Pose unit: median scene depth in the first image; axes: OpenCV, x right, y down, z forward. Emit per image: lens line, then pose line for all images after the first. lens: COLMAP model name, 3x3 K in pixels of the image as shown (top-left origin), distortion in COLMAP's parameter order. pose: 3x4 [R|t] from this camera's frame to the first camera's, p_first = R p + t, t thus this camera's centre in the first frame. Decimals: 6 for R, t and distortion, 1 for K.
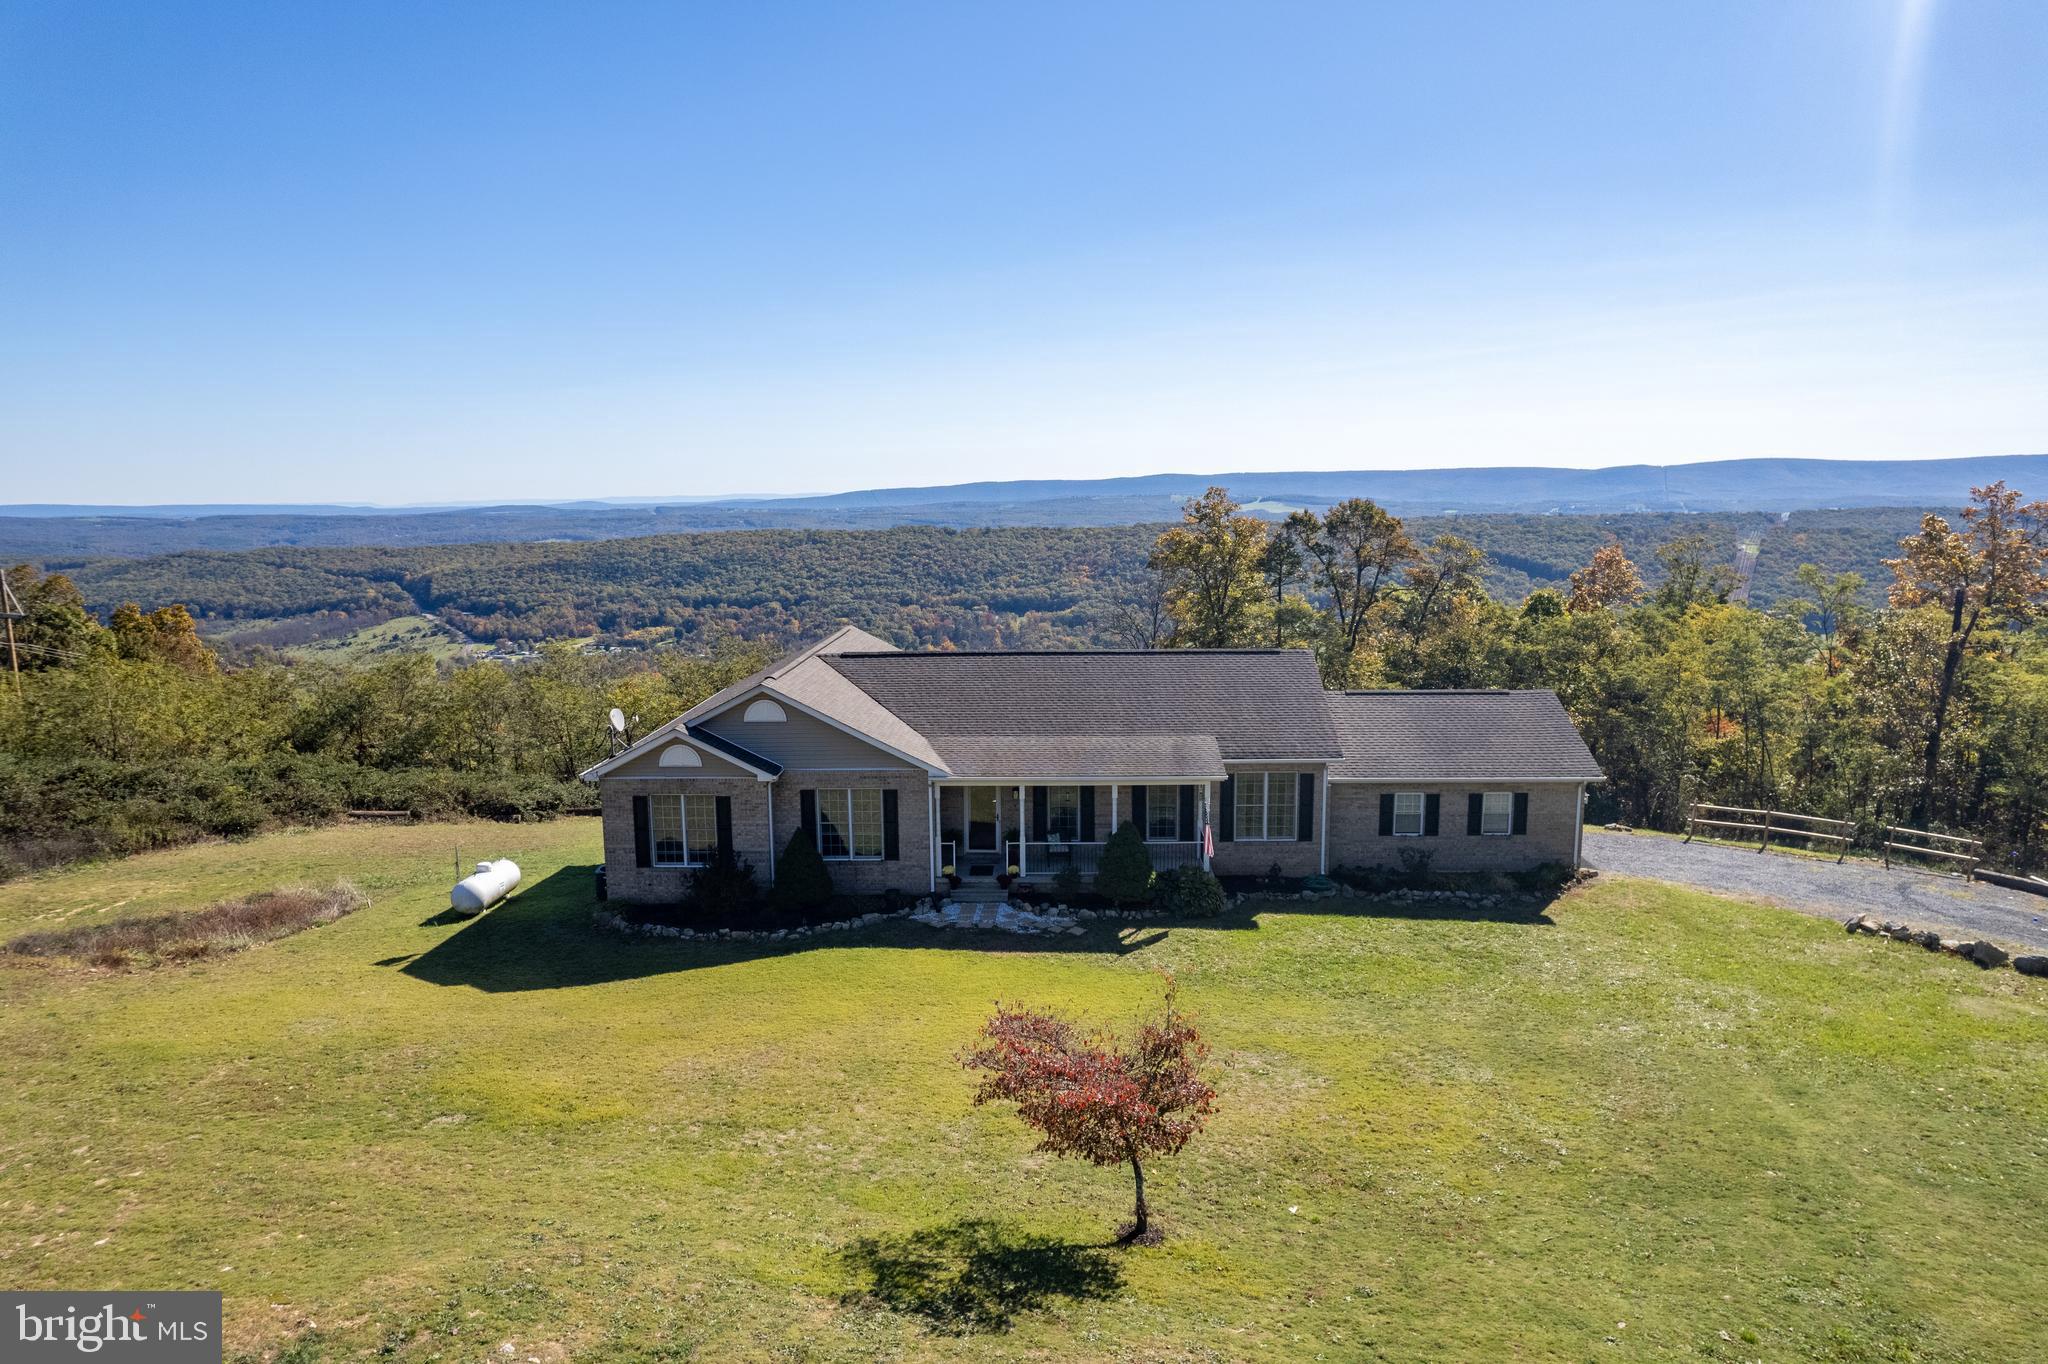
lens RADIAL K [[1308.9, 0, 1024.0], [0, 1308.9, 682.0], [0, 0, 1]] dist [-0.078155, 0.070422]
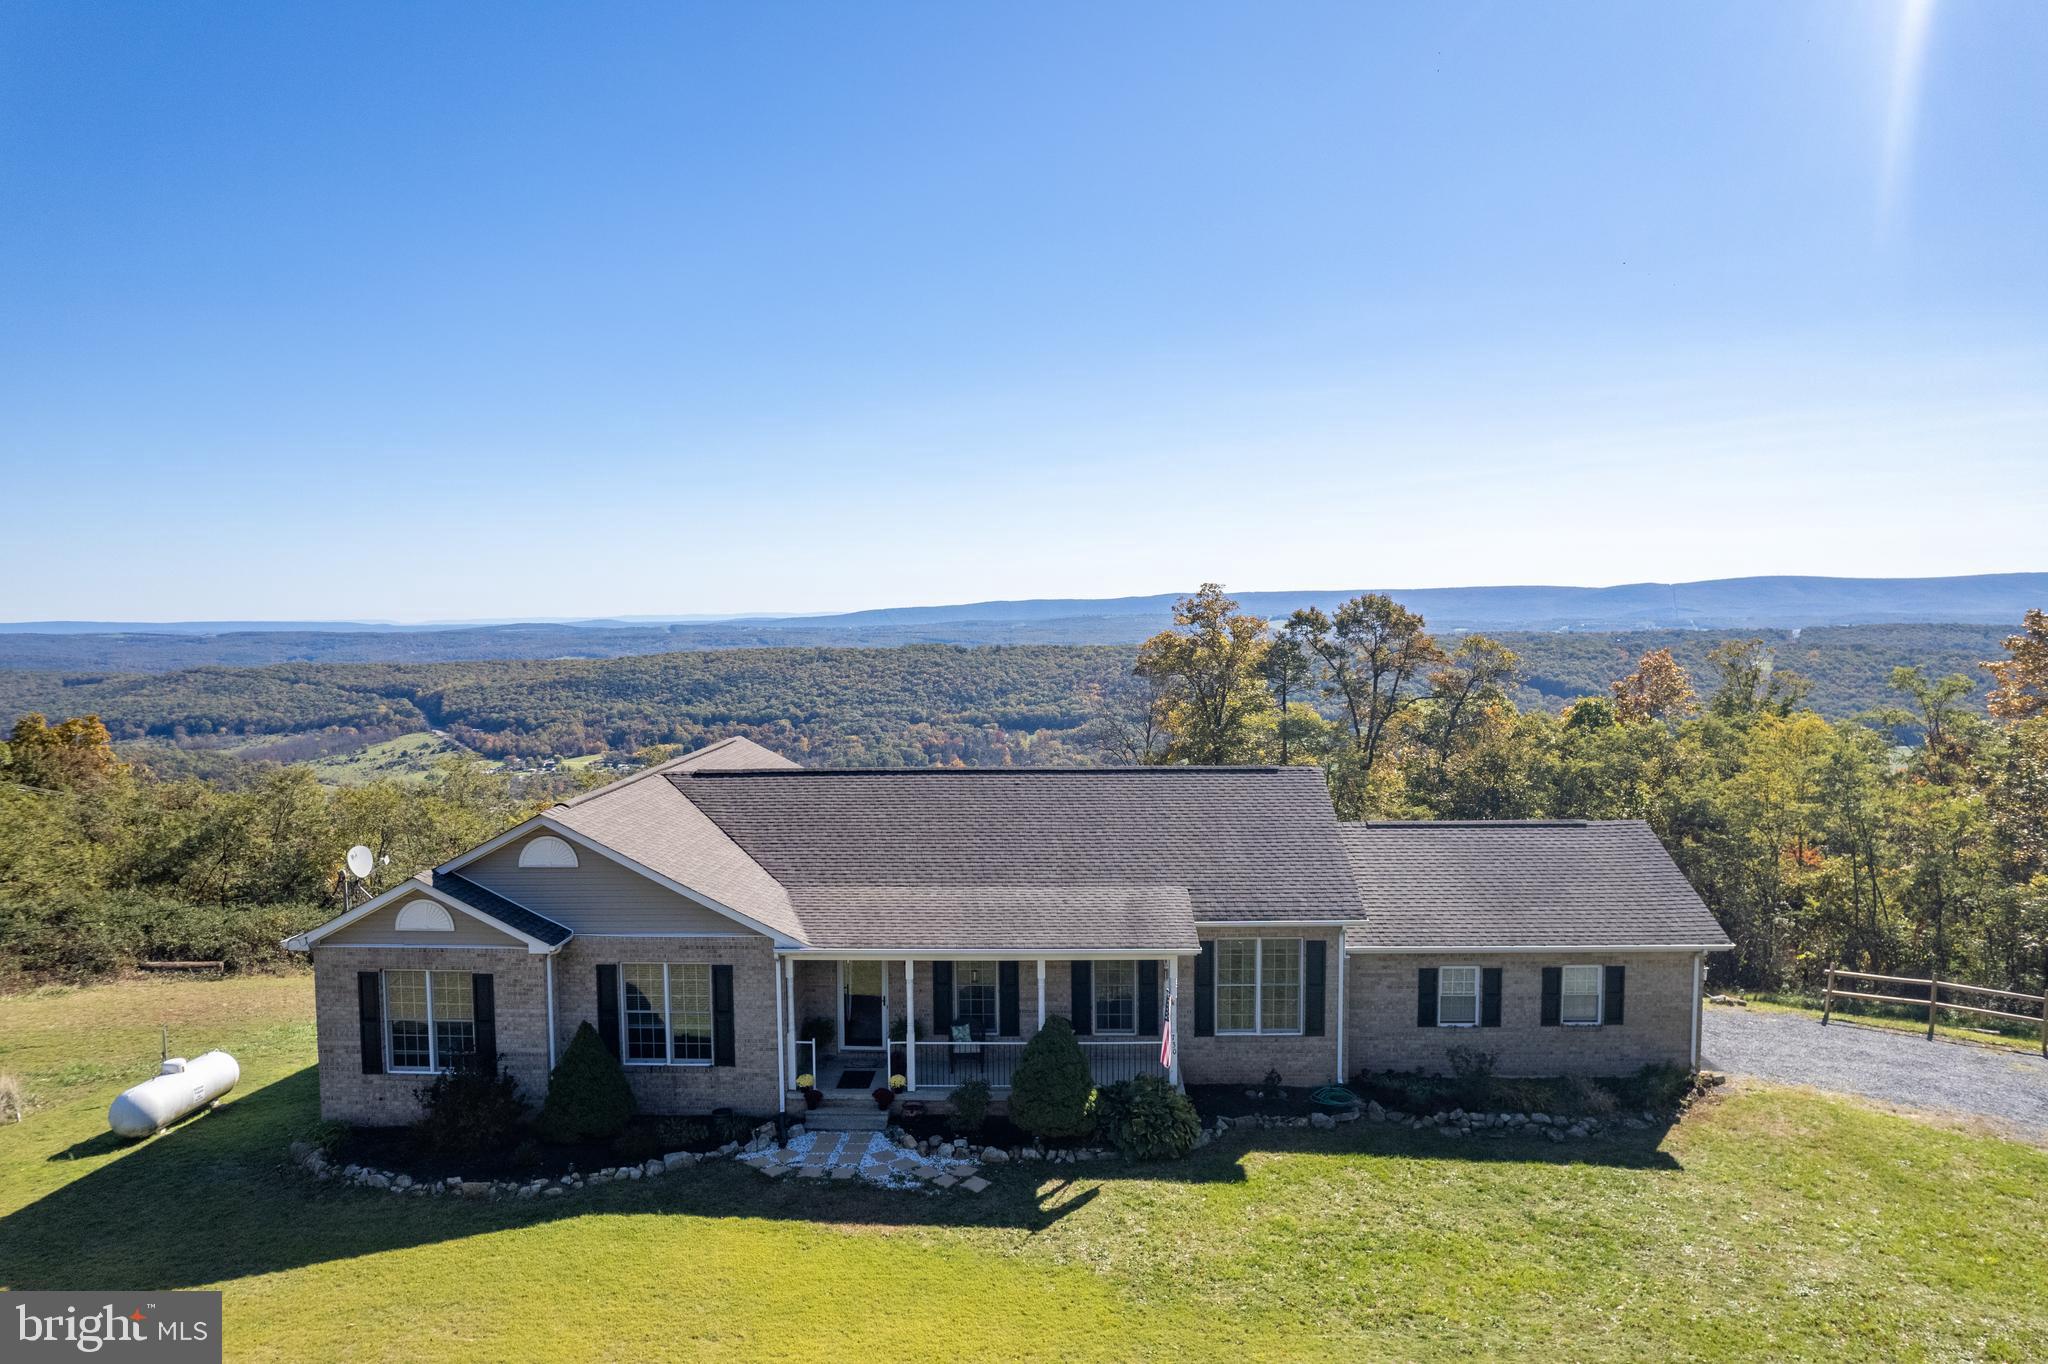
lens RADIAL K [[1311.0, 0, 1026.6], [0, 1311.0, 684.8], [0, 0, 1]] dist [-0.078590, 0.069559]
pose [[0.999977, 0.000526, -0.006748, 0.064502], [-0.001118, 0.996119, -0.088010, -0.006460], [0.006675, 0.088016, 0.996097, 0.280135]]
